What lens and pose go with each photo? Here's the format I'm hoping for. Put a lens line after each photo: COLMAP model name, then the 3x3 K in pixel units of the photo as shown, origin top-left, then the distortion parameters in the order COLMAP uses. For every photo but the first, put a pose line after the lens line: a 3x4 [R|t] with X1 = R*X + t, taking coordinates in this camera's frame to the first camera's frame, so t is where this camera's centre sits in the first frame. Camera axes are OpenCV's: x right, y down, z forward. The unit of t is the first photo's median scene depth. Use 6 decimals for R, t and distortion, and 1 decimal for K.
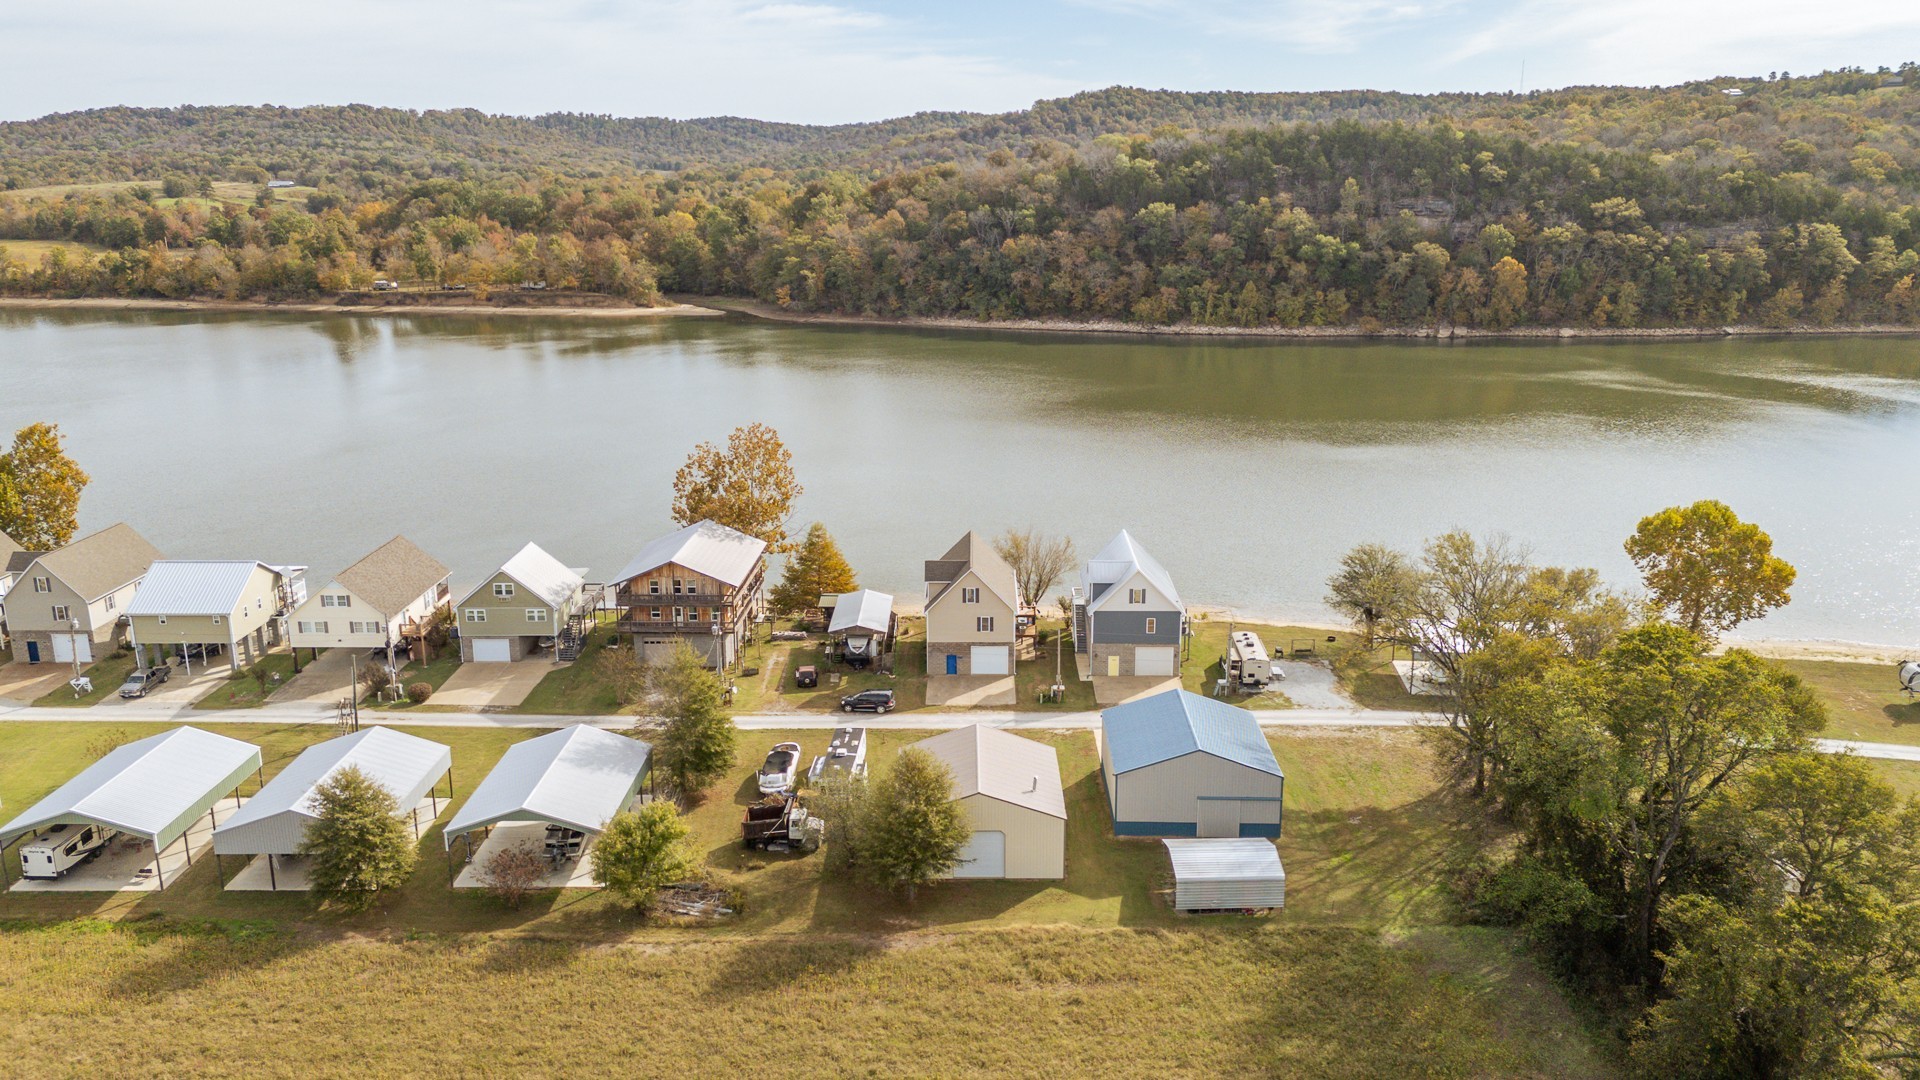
lens RADIAL K [[1391.8, 0, 953.5], [0, 1391.8, 529.4], [0, 0, 1]] dist [0.094710, -0.088714]
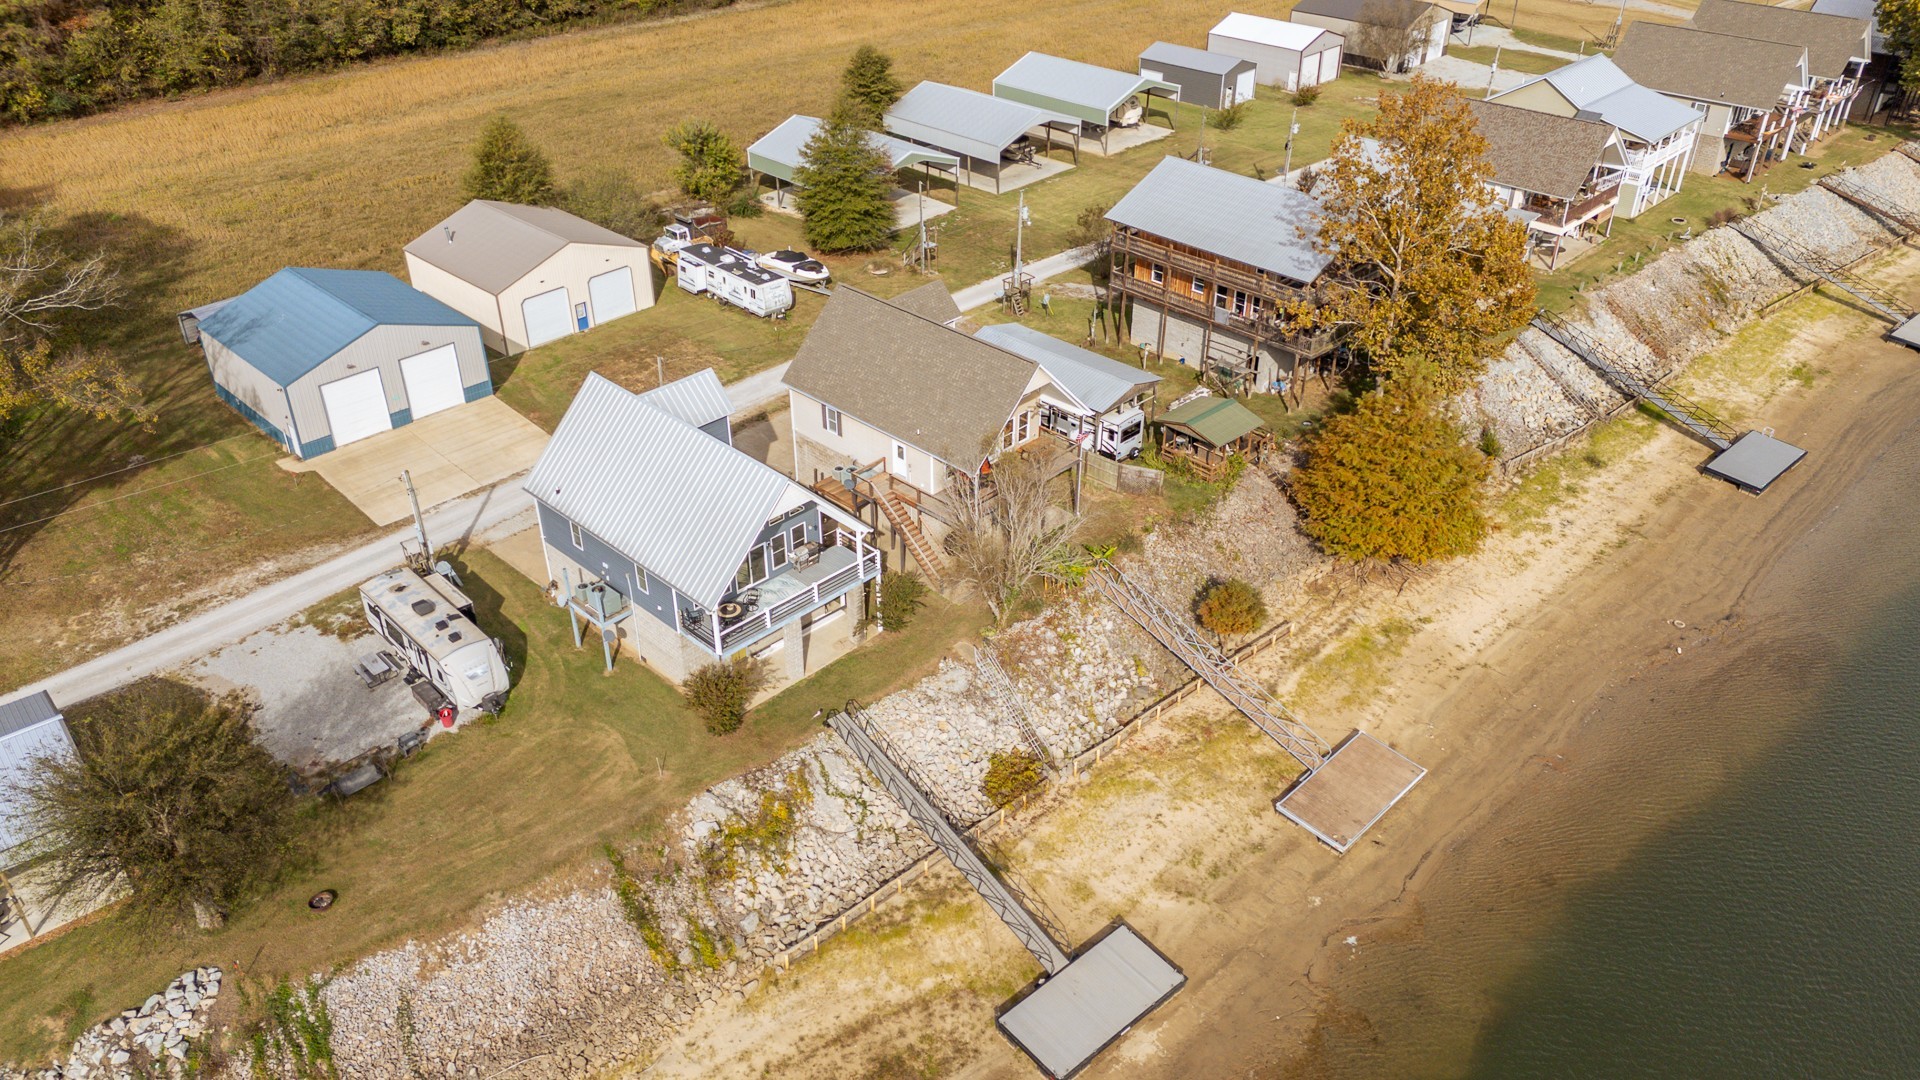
lens RADIAL K [[1391.8, 0, 953.5], [0, 1391.8, 529.4], [0, 0, 1]] dist [0.094710, -0.088714]
pose [[-0.682108, 0.402502, -0.610509, 0.112051], [-0.180260, 0.716566, 0.673825, -0.089130], [0.708686, 0.569672, -0.416220, 0.395842]]
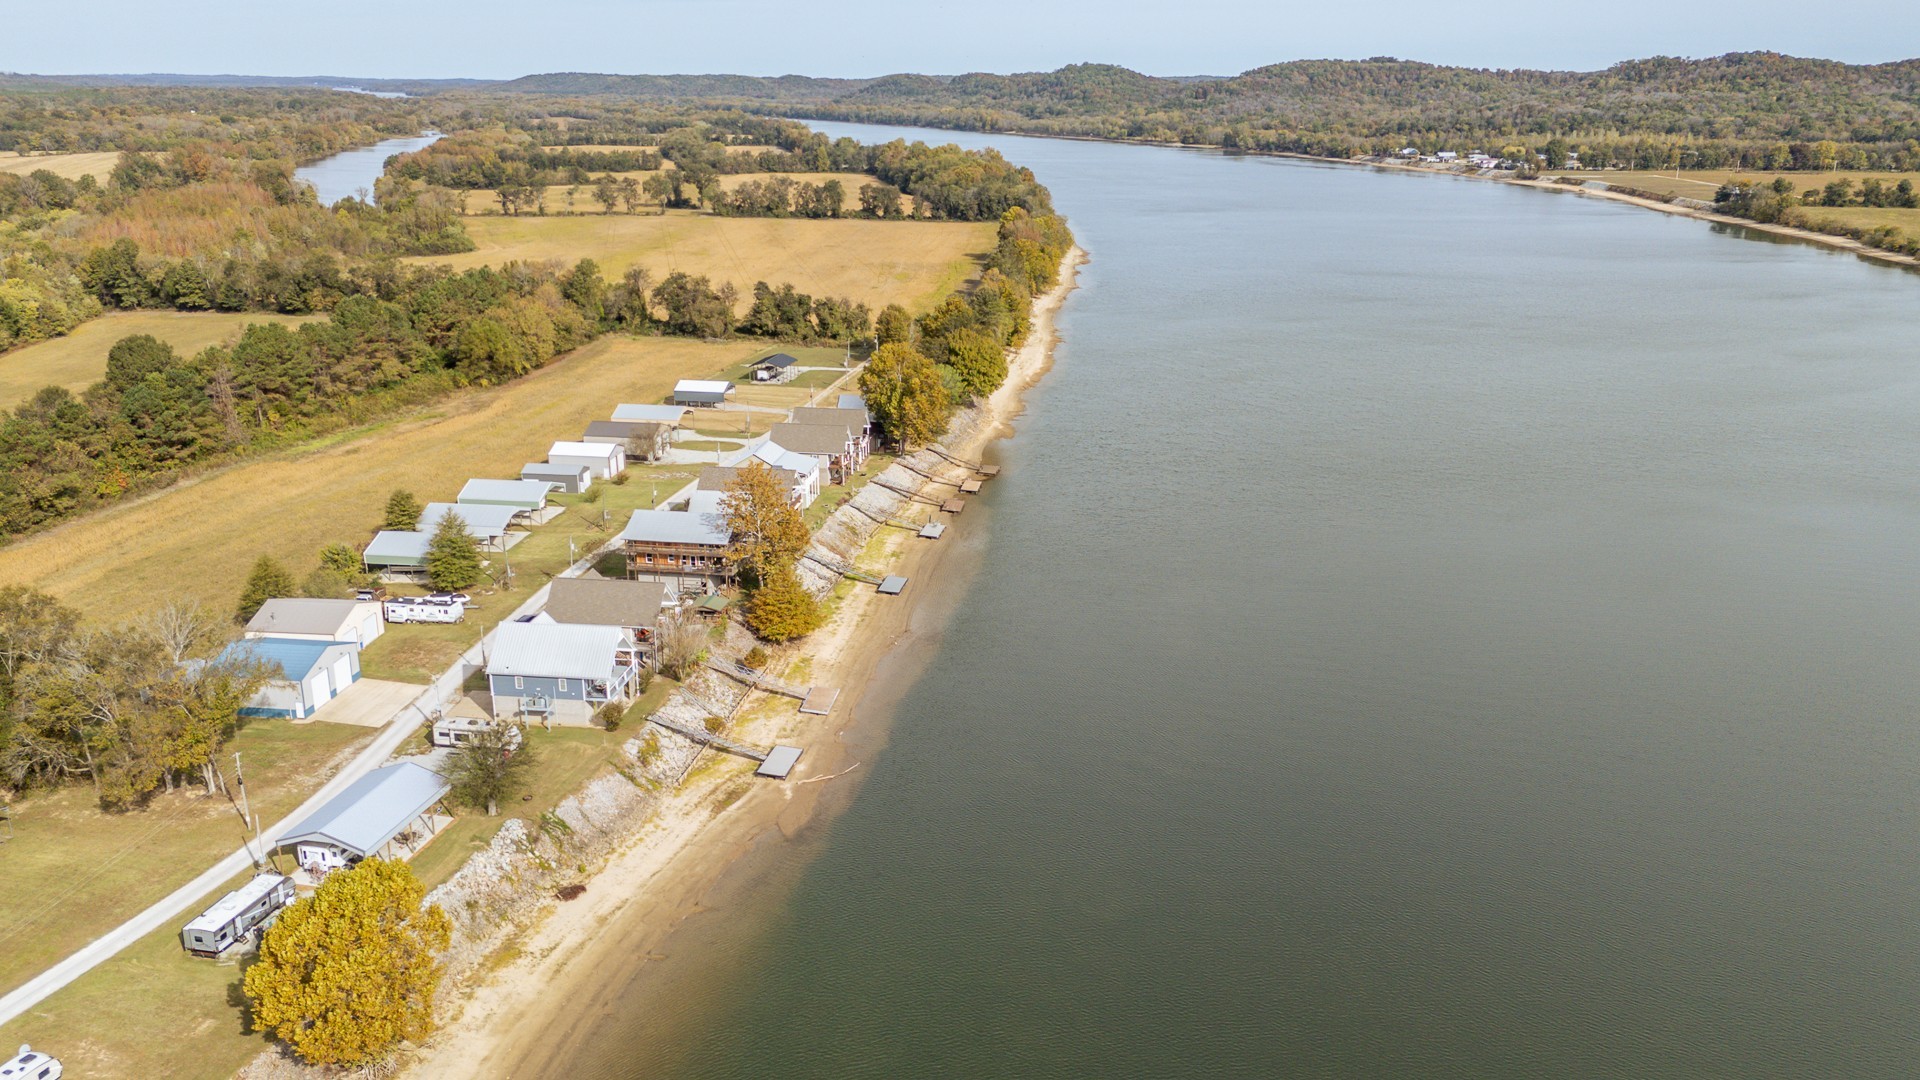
lens RADIAL K [[1391.8, 0, 953.5], [0, 1391.8, 529.4], [0, 0, 1]] dist [0.094710, -0.088714]
pose [[-0.098519, 0.309127, -0.945904, 0.371155], [-0.263197, 0.908586, 0.324344, -0.165975], [0.959698, 0.280914, -0.008152, 0.406264]]
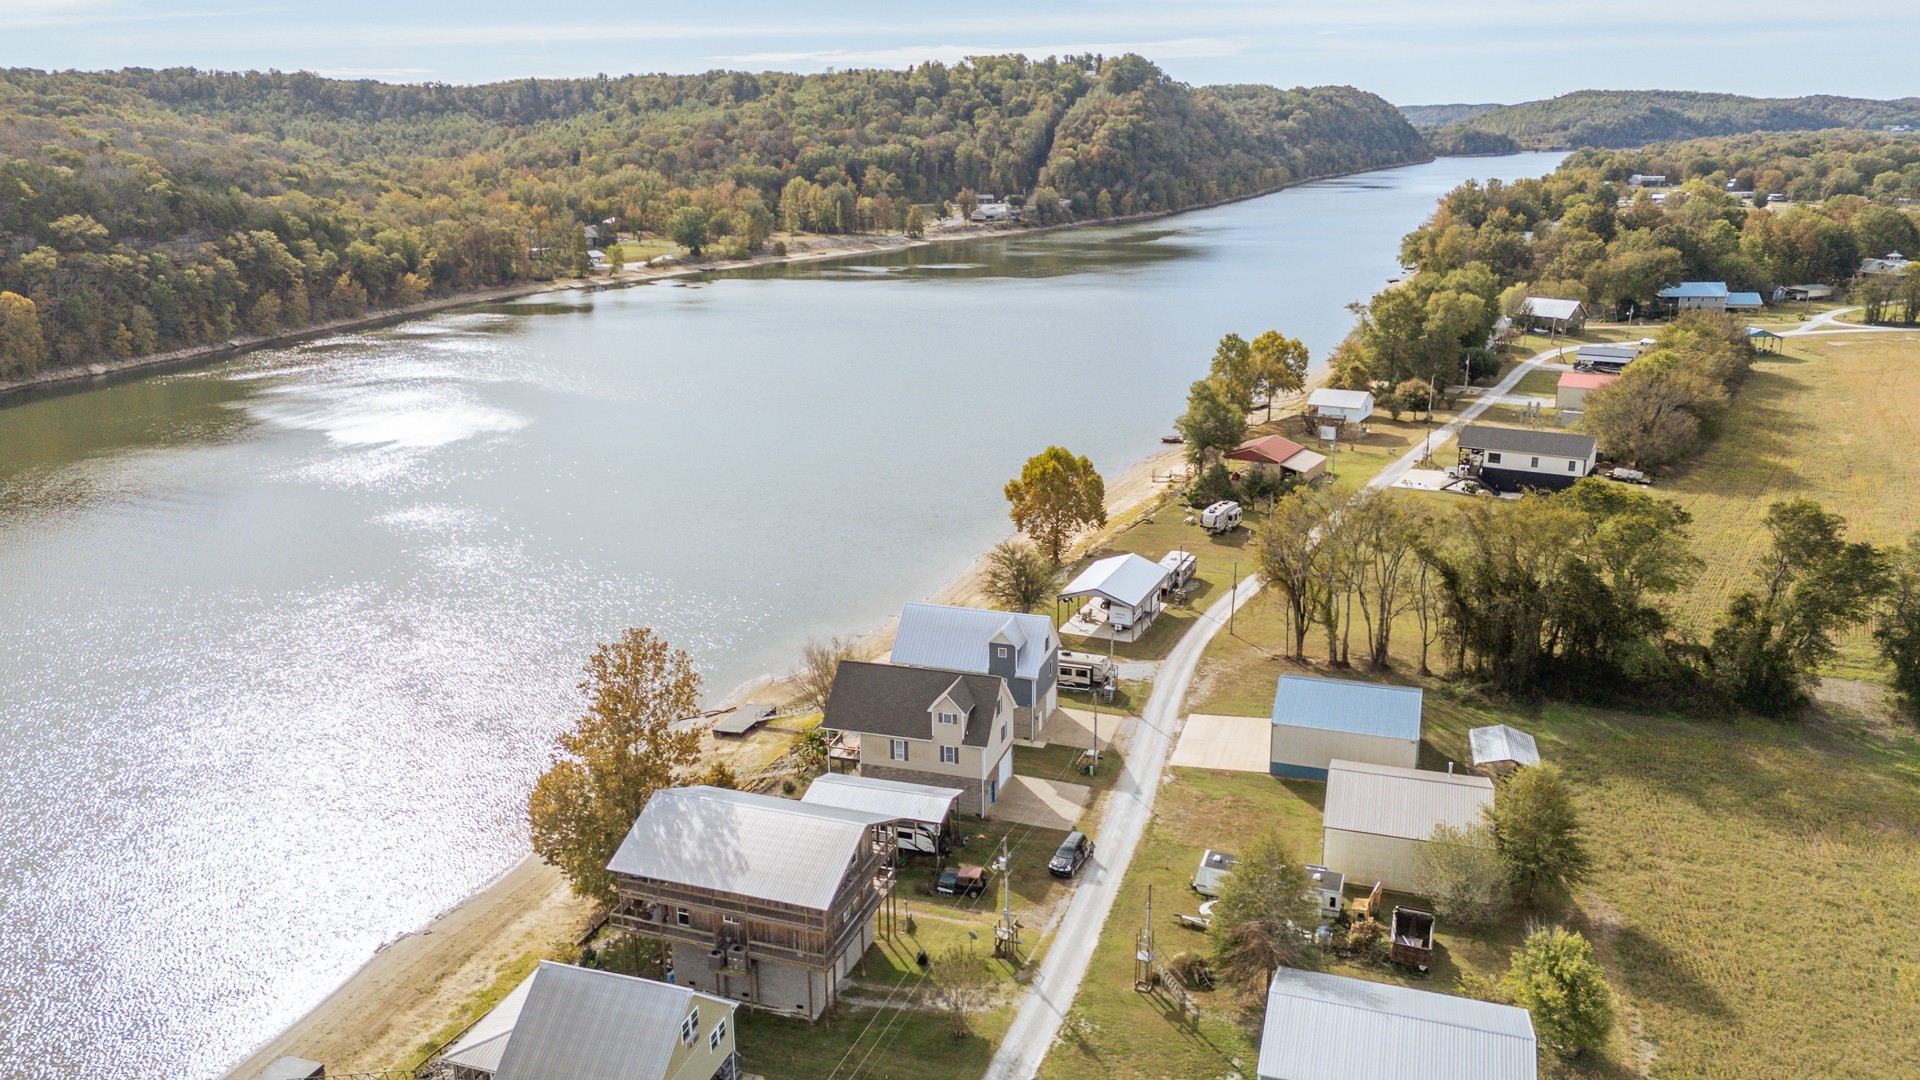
lens RADIAL K [[1391.8, 0, 953.5], [0, 1391.8, 529.4], [0, 0, 1]] dist [0.094710, -0.088714]
pose [[0.305846, -0.262884, 0.915068, -0.234401], [0.257339, 0.948176, 0.186384, -0.070424], [-0.916643, 0.178478, 0.357646, 0.204744]]
